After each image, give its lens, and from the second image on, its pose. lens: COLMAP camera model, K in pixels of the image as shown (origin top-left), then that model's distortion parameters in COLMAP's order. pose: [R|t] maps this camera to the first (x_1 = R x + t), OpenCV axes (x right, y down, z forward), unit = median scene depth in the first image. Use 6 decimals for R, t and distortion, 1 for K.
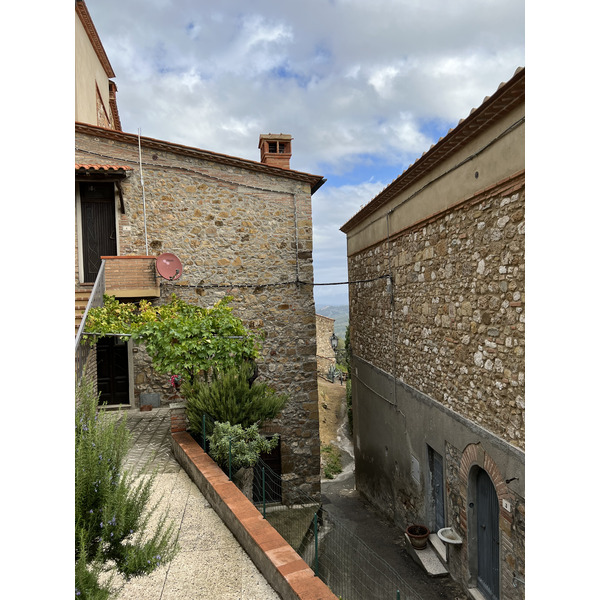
lens RADIAL K [[447.5, 0, 300.0], [0, 447.5, 300.0], [0, 0, 1]] dist [0.108088, -0.158620]
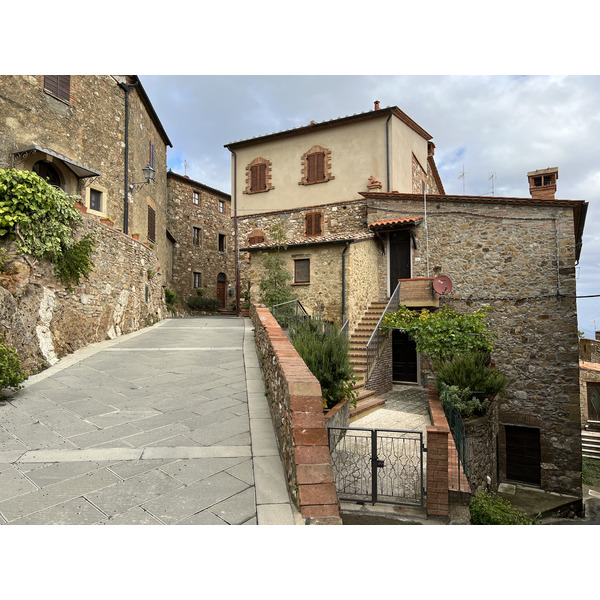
lens RADIAL K [[679.6, 0, 300.0], [0, 679.6, 300.0], [0, 0, 1]] dist [0.003573, 0.002362]
pose [[0.734437, -0.011635, -0.678577, 0.727640], [-0.026906, 0.998568, -0.046243, 0.072927], [0.678144, 0.052221, 0.733072, -0.746143]]
